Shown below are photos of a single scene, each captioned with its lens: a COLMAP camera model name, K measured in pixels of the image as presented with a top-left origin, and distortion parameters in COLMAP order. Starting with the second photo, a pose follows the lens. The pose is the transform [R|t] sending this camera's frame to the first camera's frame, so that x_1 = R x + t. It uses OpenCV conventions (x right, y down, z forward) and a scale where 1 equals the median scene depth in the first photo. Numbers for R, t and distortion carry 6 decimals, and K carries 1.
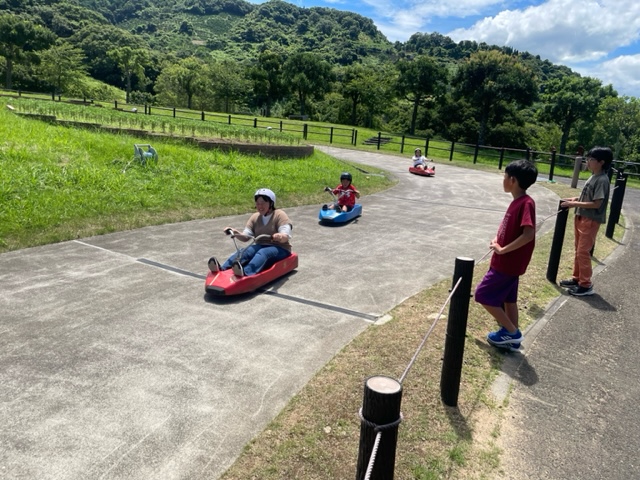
lens RADIAL K [[495.3, 0, 319.2], [0, 495.3, 241.5], [0, 0, 1]] dist [0.050430, -0.032450]
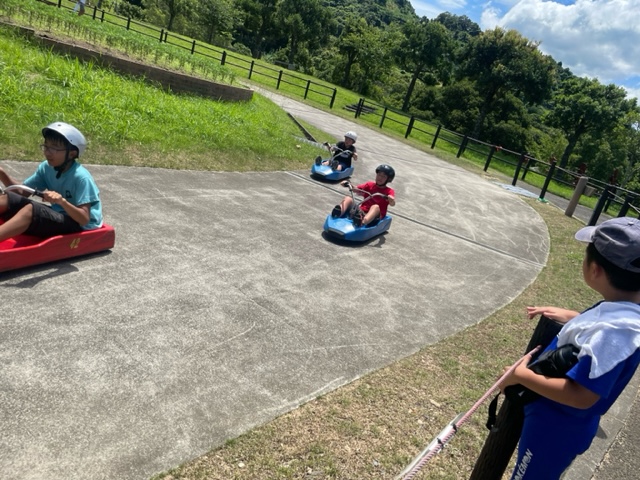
lens RADIAL K [[495.3, 0, 320.4], [0, 495.3, 239.9], [0, 0, 1]] dist [0.050430, -0.032450]
pose [[0.979395, 0.197538, 0.042012, 0.048171], [-0.200002, 0.977567, 0.066043, -0.019070], [-0.028024, -0.073085, 0.996932, 0.104474]]
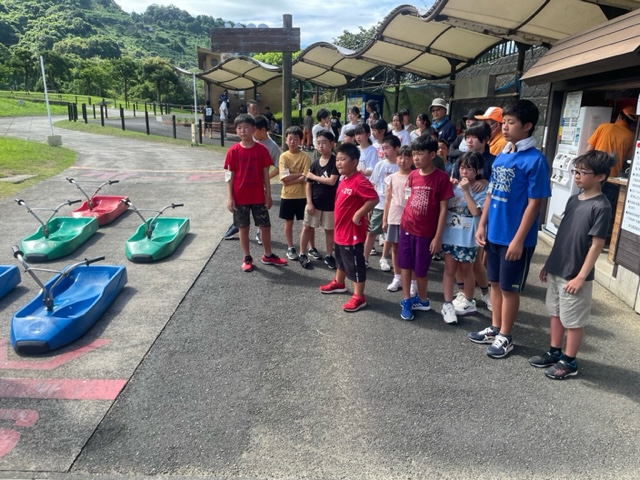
lens RADIAL K [[495.3, 0, 319.2], [0, 495.3, 237.4], [0, 0, 1]] dist [0.050430, -0.032450]
pose [[0.893303, -0.142944, 0.426117, -0.029203], [0.124150, 0.989668, 0.071726, 0.216094], [-0.431967, -0.011171, 0.901820, -0.872803]]
